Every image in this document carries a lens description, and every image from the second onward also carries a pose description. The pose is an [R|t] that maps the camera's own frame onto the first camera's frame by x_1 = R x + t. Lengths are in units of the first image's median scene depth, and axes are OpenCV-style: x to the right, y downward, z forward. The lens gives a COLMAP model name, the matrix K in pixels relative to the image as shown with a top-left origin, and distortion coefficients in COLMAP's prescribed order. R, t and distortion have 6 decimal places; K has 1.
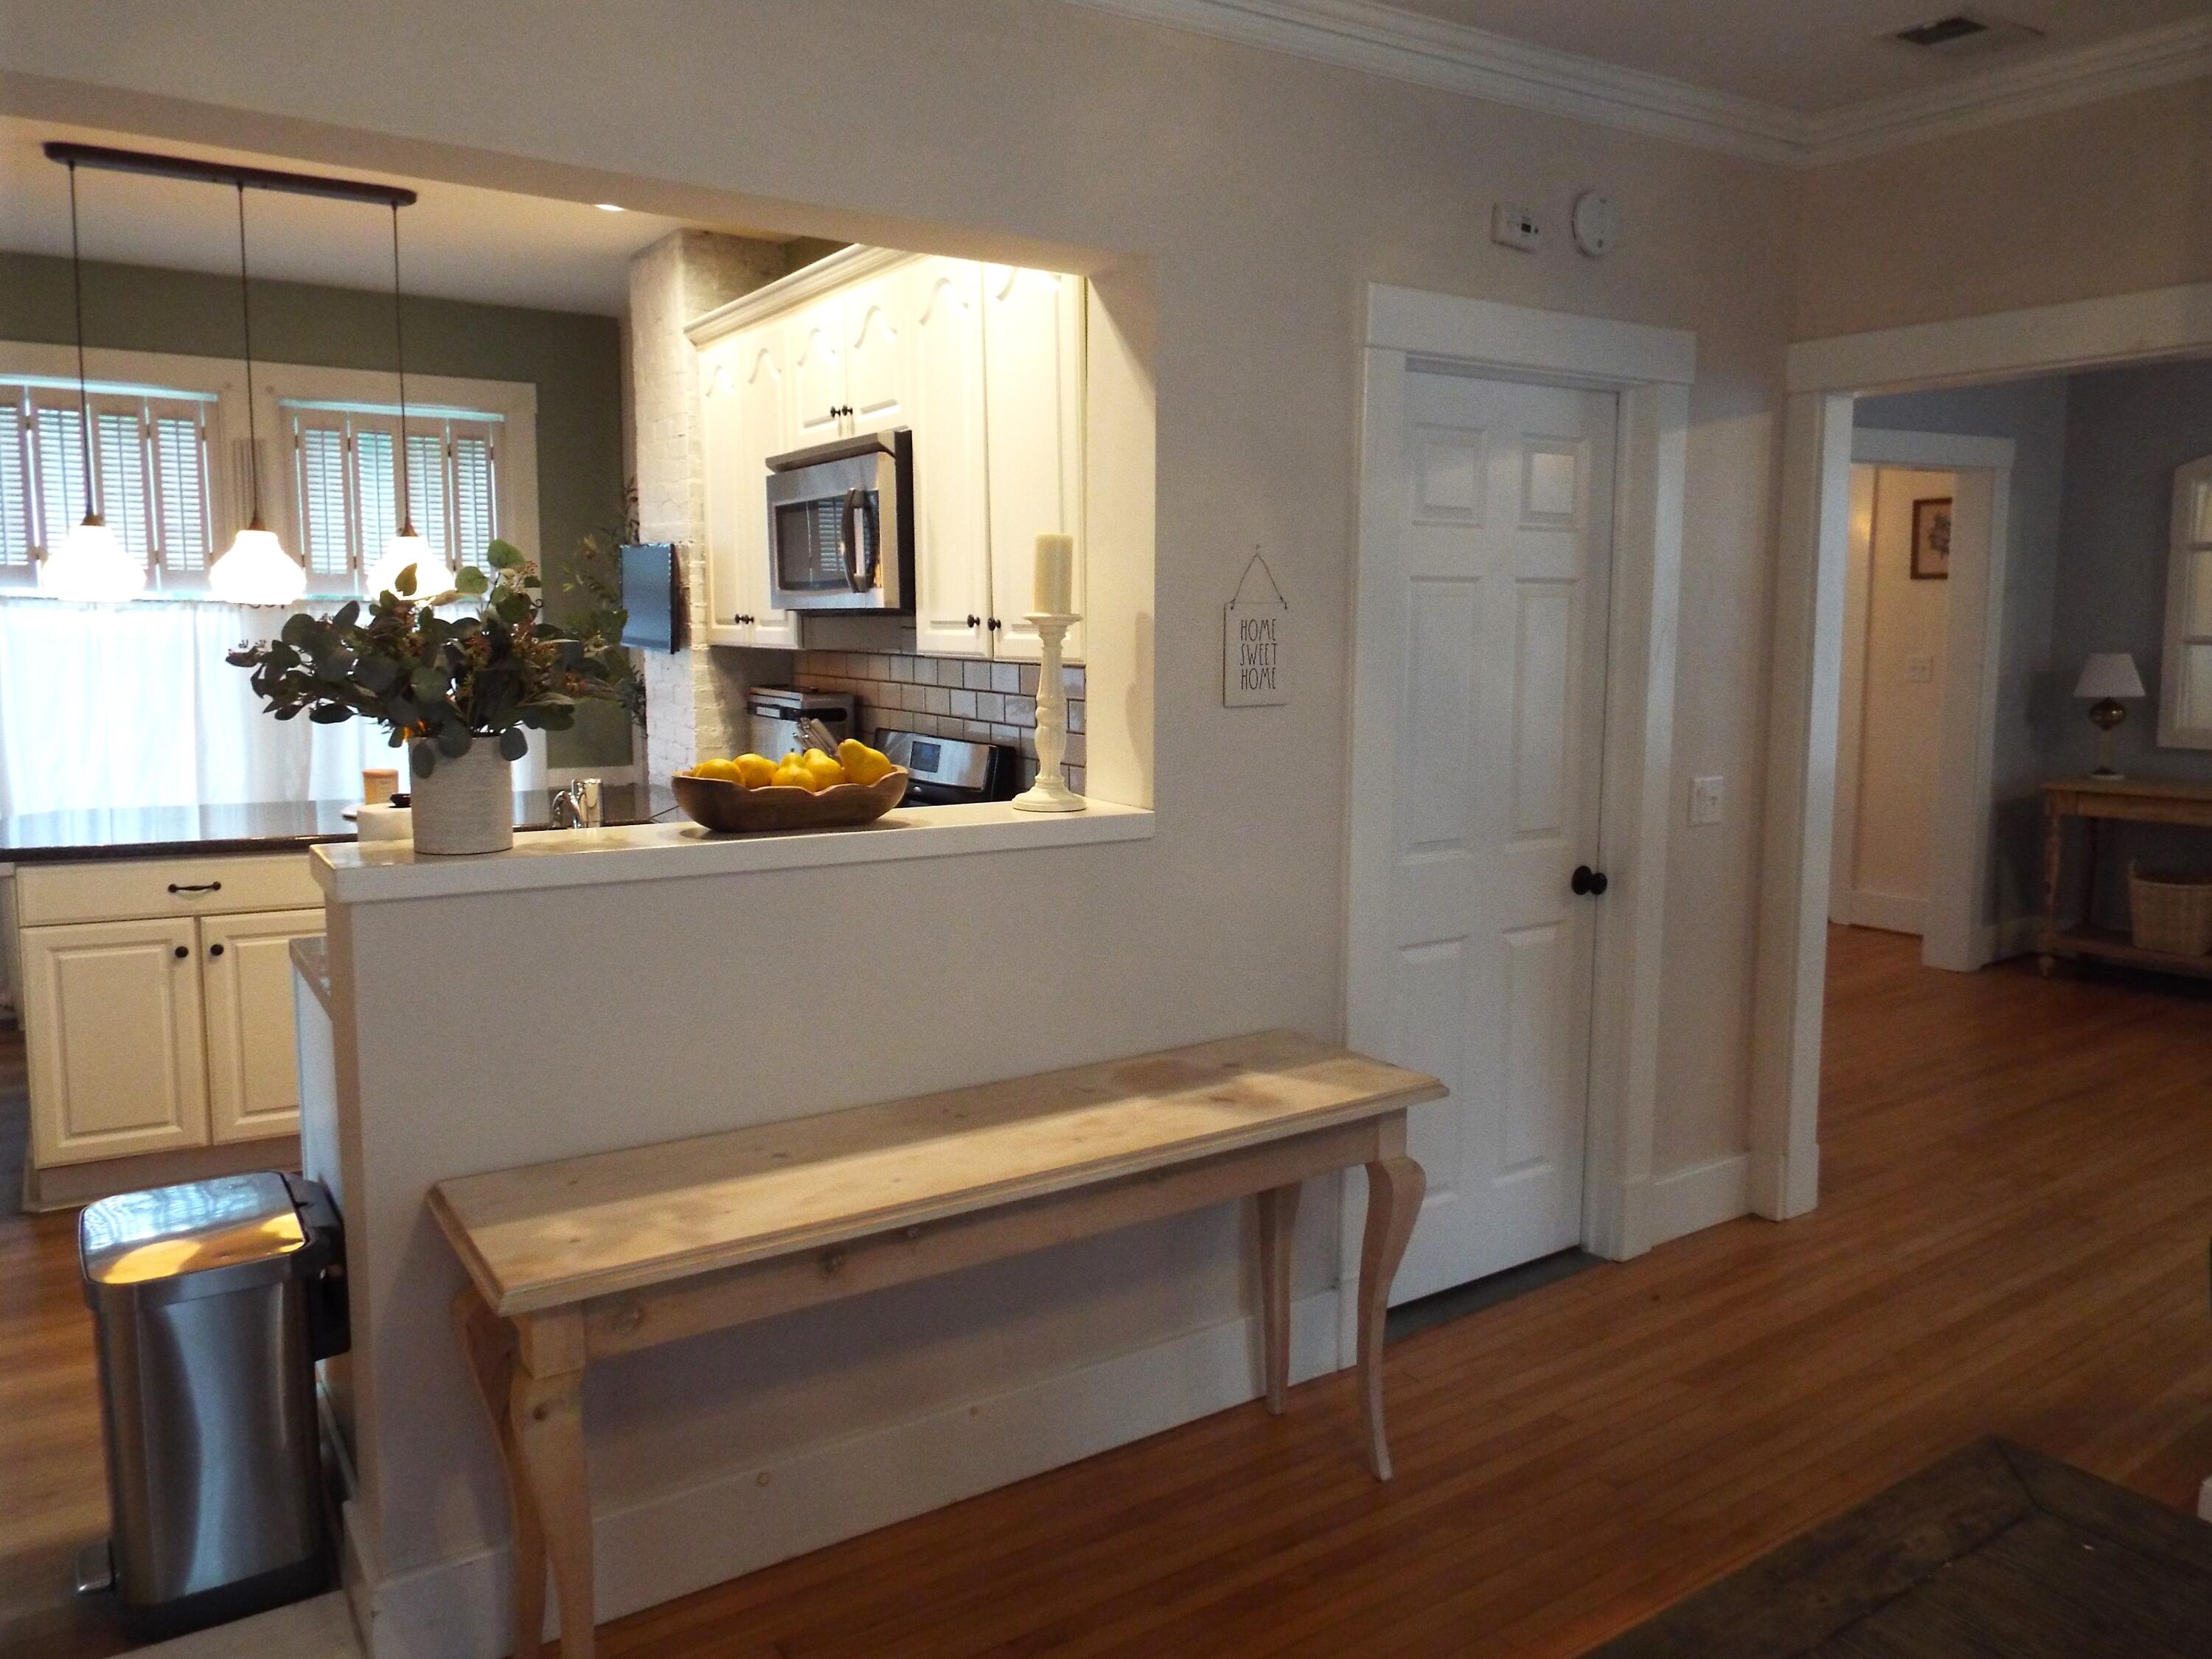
lens RADIAL K [[1681.5, 0, 1107.2], [0, 1681.5, 820.9], [0, 0, 1]] dist [0.006792, 0.013195]
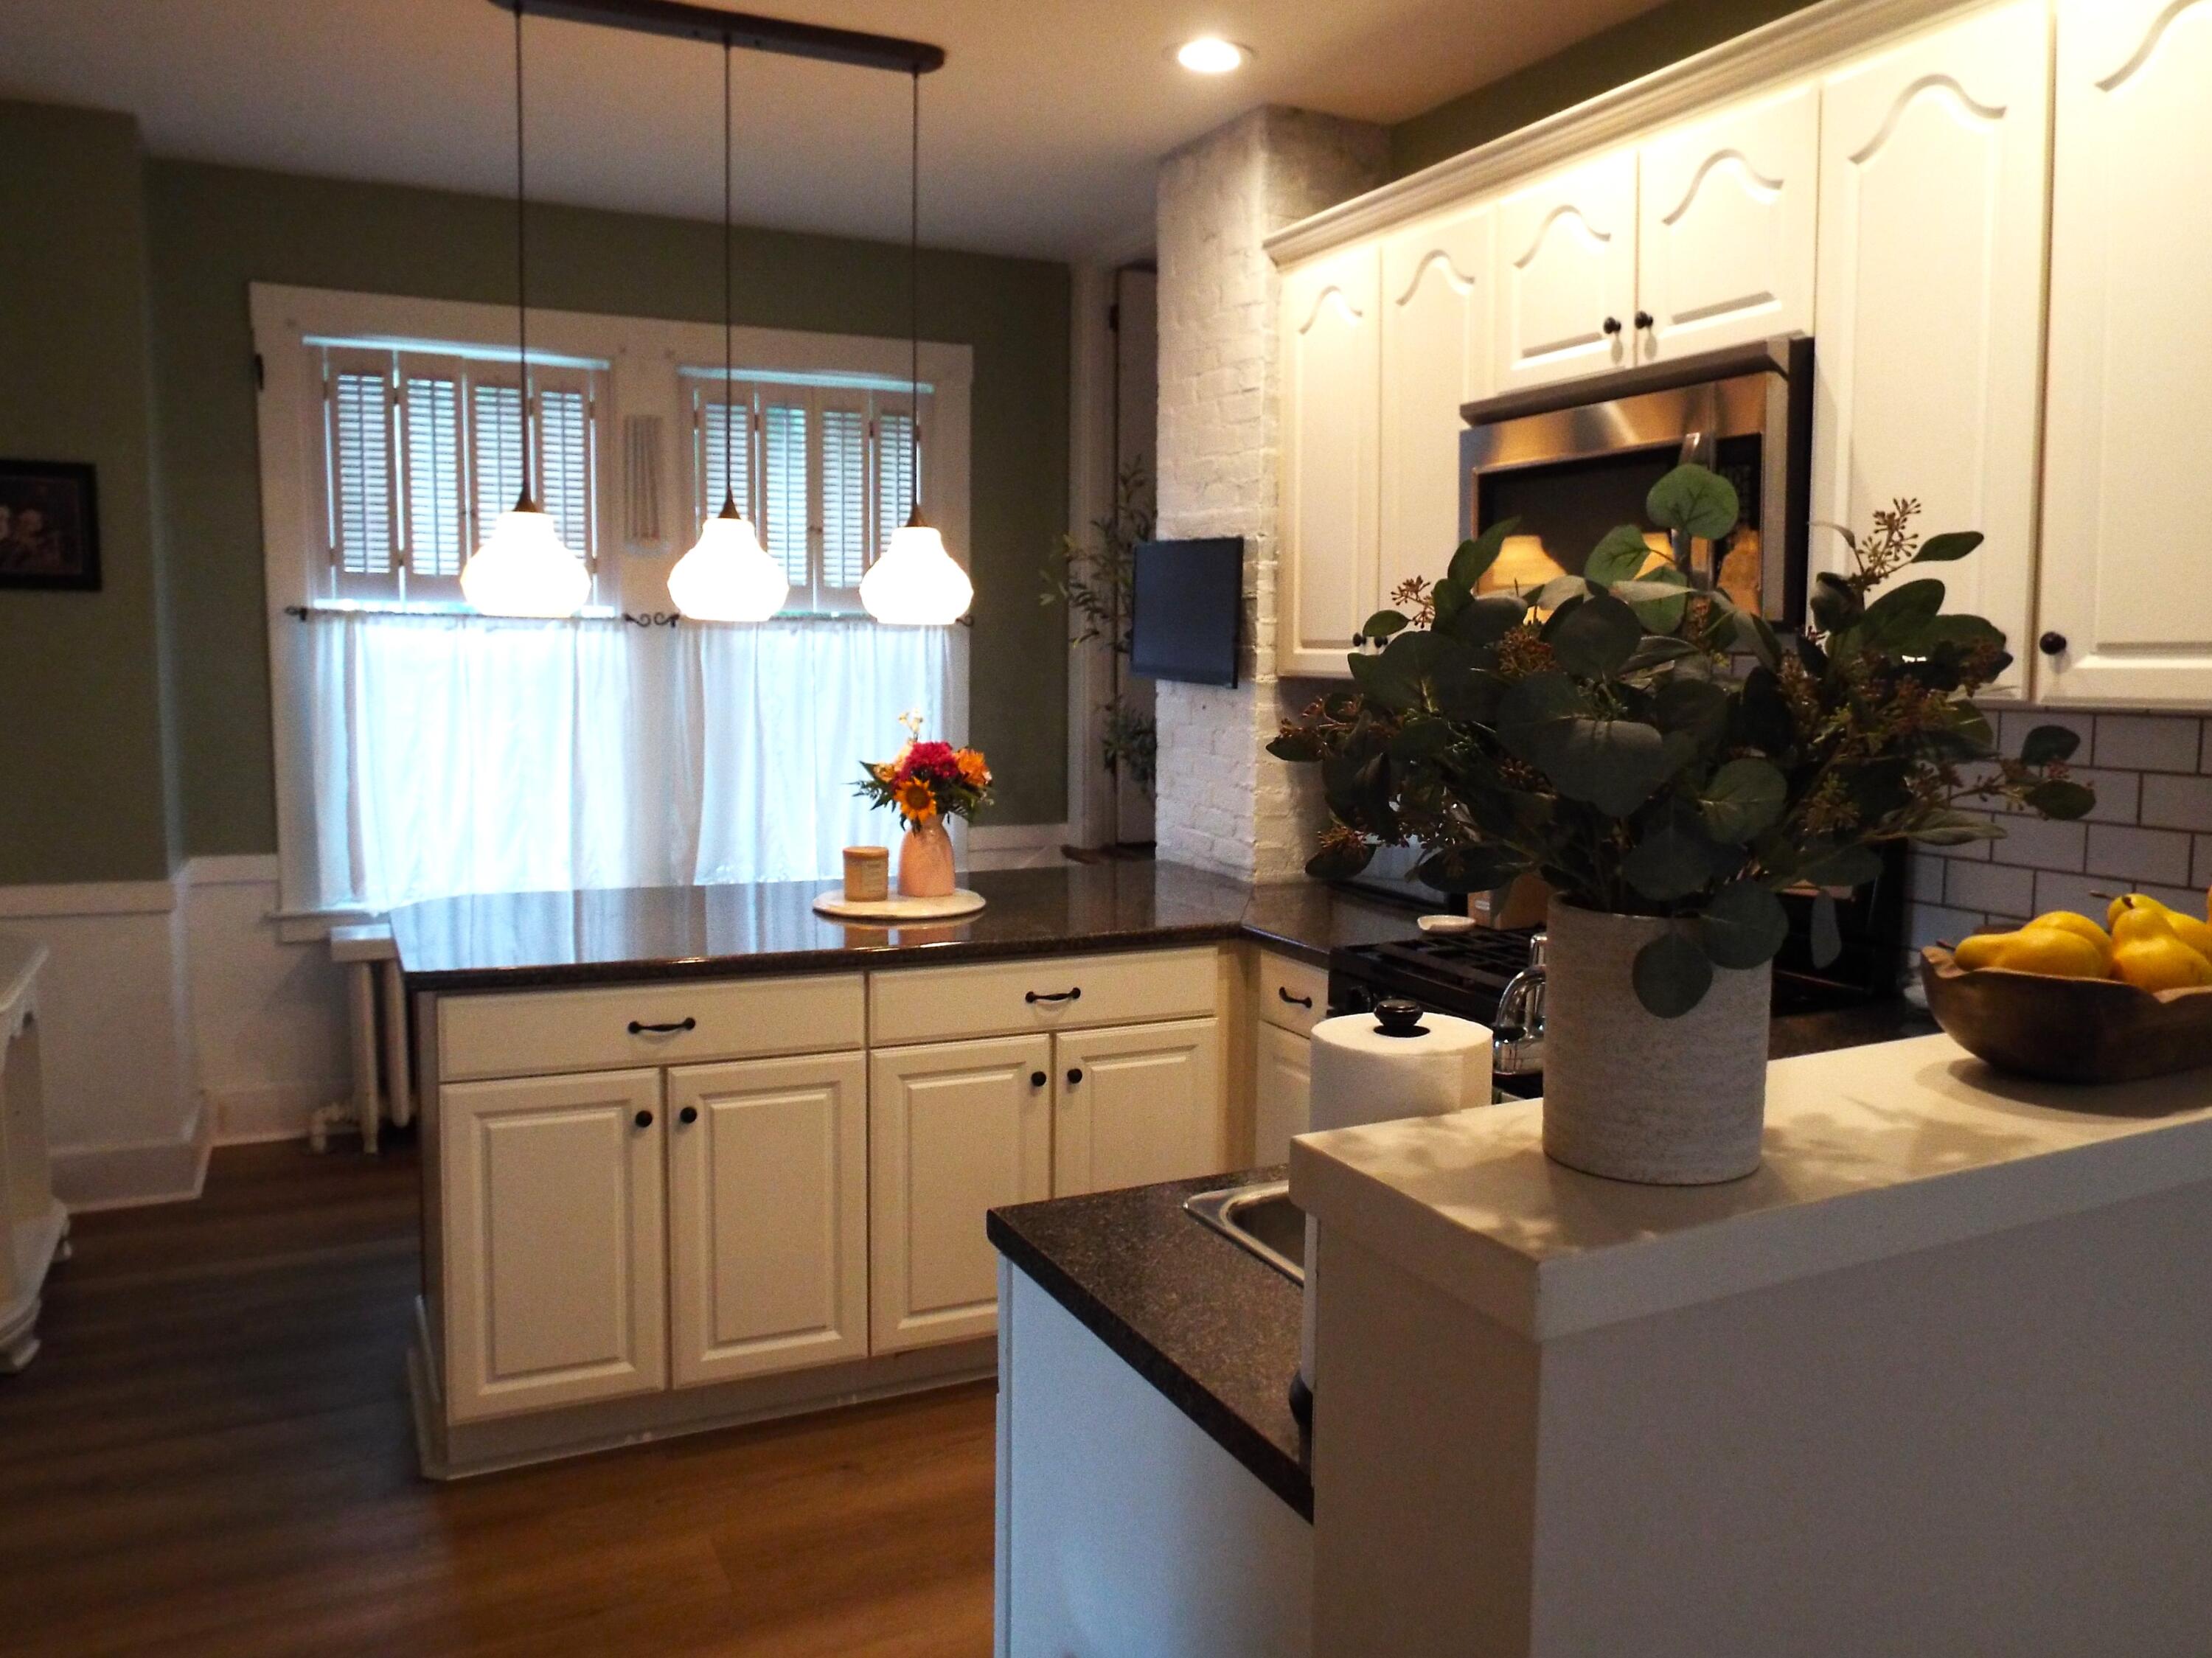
lens RADIAL K [[1702.0, 0, 1107.0], [0, 1702.0, 822.1], [0, 0, 1]] dist [-0.031138, 0.074097]
pose [[0.993433, 0.014533, -0.113489, -0.225081], [-0.015982, 0.999802, -0.011872, -0.031269], [0.113294, 0.013608, 0.993468, 0.259889]]
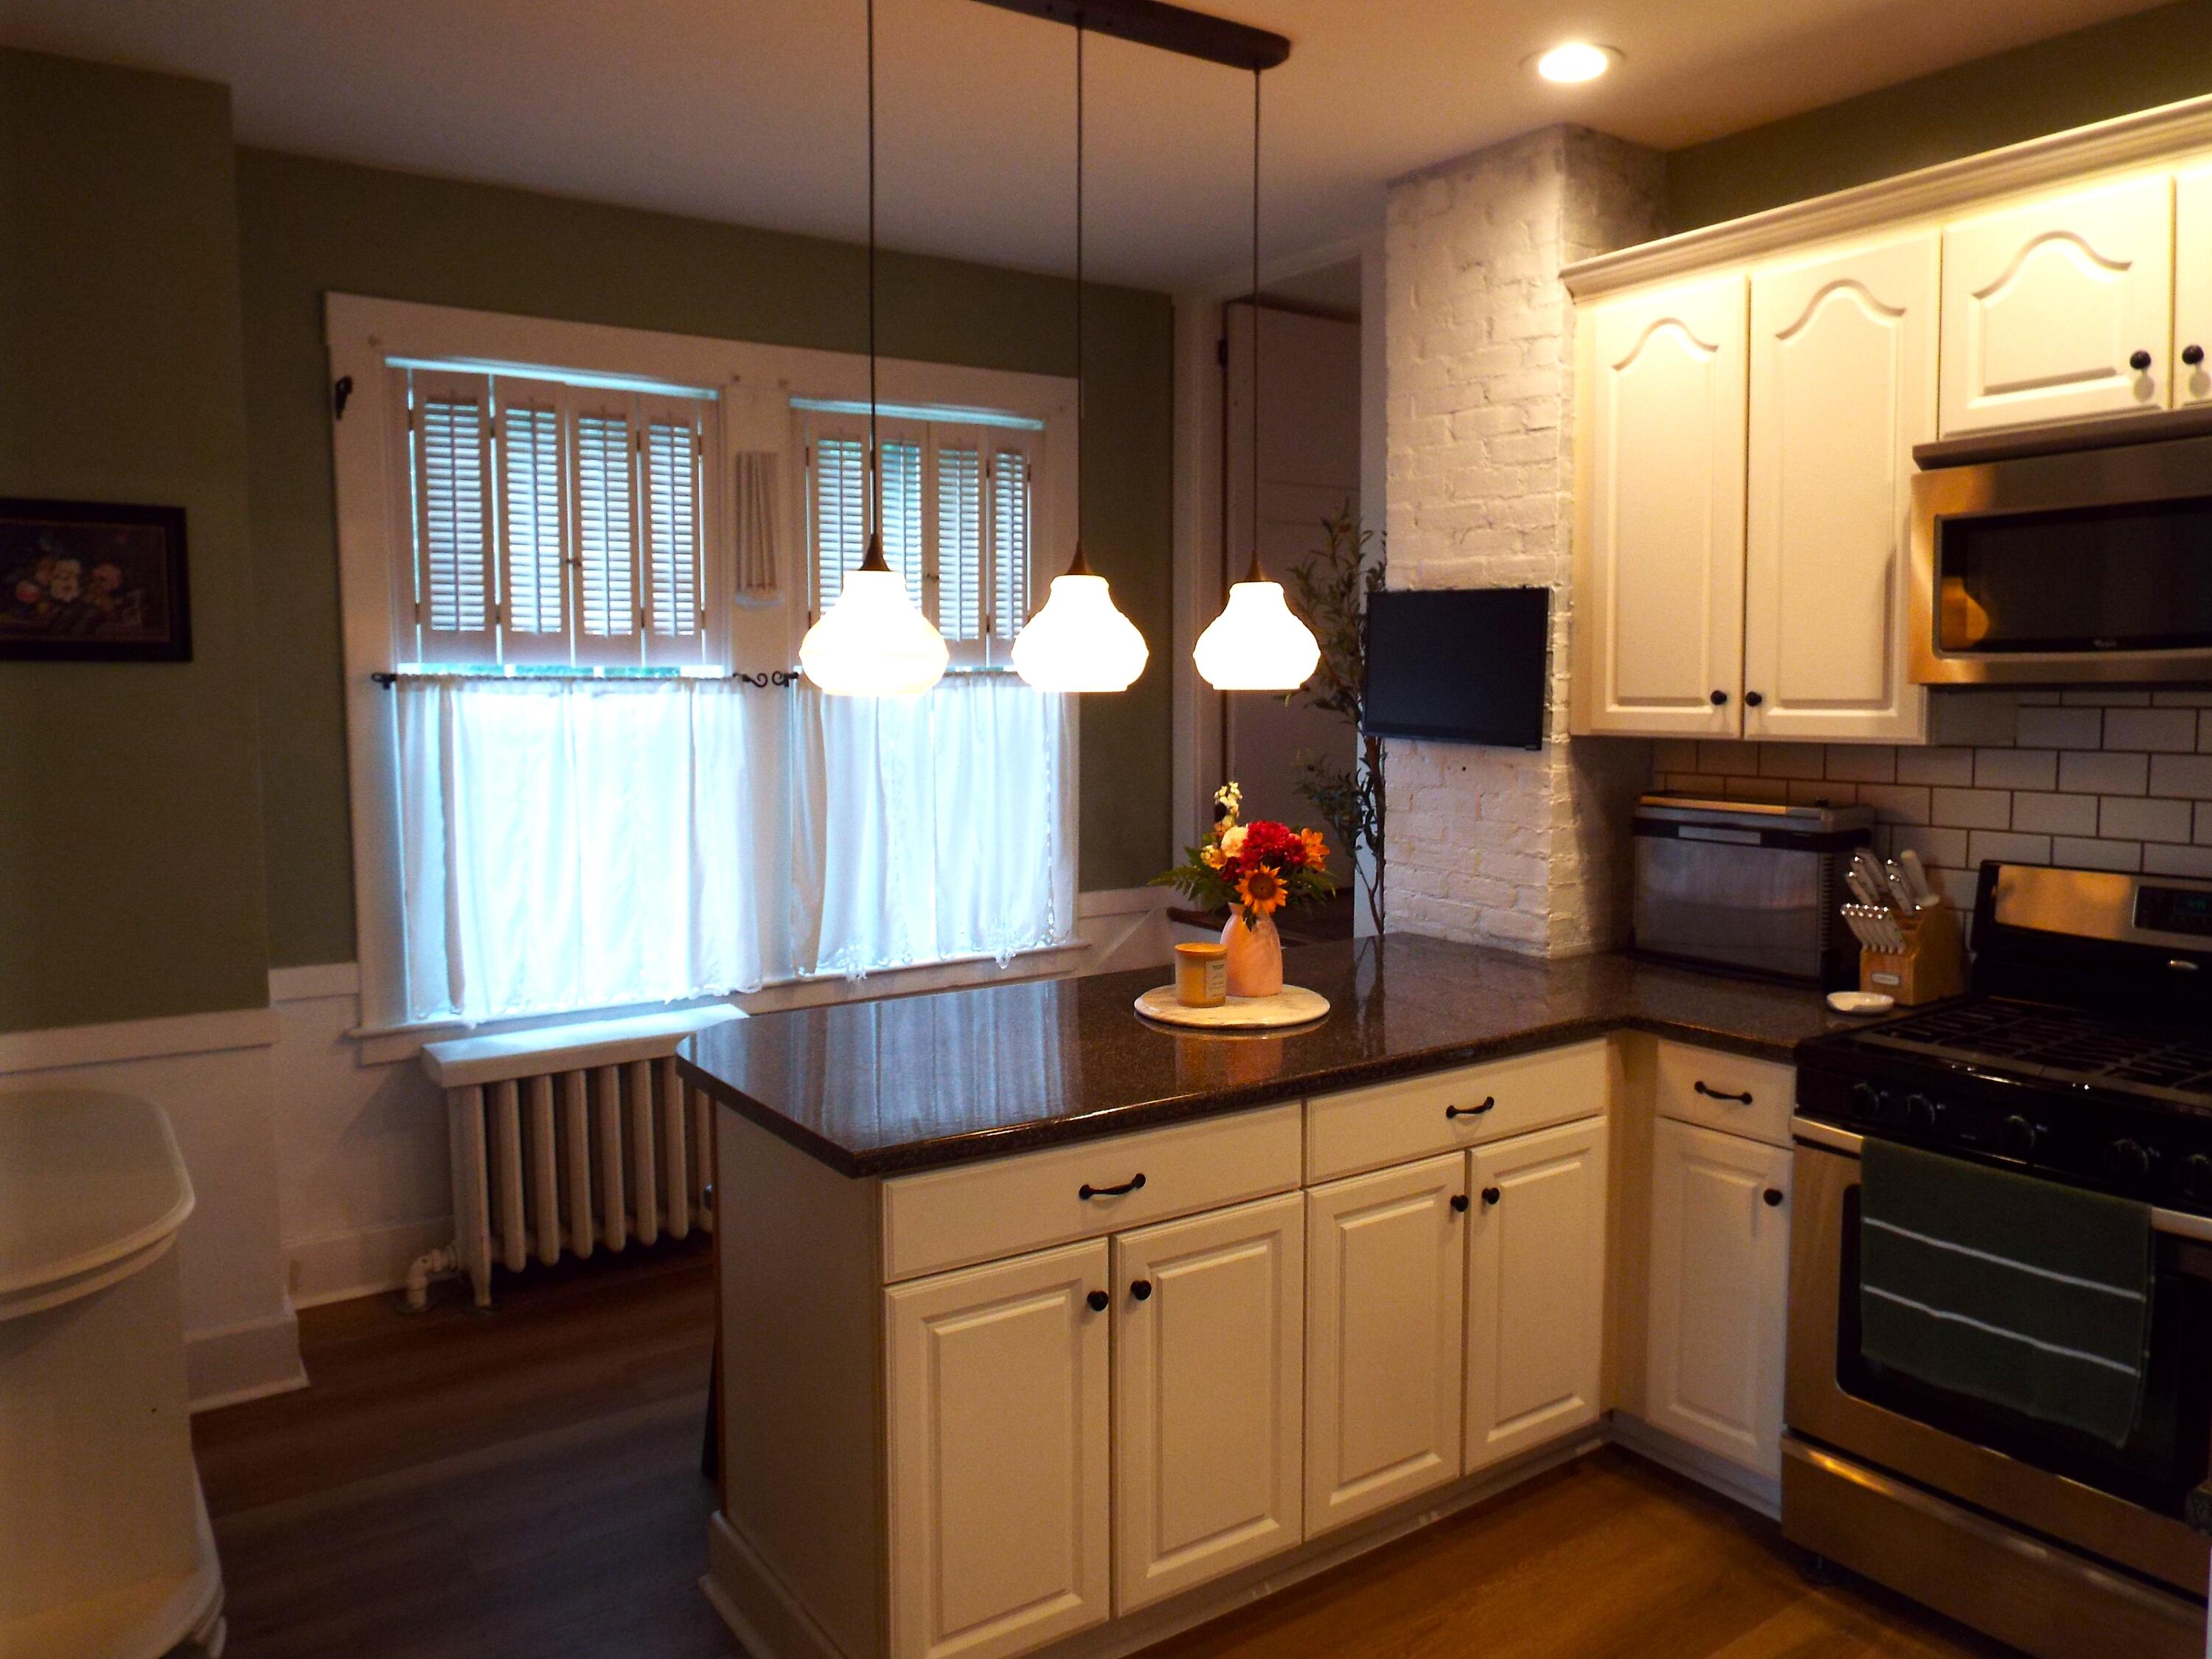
lens RADIAL K [[1613.3, 0, 1108.7], [0, 1613.3, 825.0], [0, 0, 1]] dist [-0.041549, 0.067305]
pose [[0.998588, -0.017406, 0.050192, -0.455612], [0.018553, 0.999575, -0.022465, -0.057015], [-0.049780, 0.023365, 0.998487, 0.359592]]
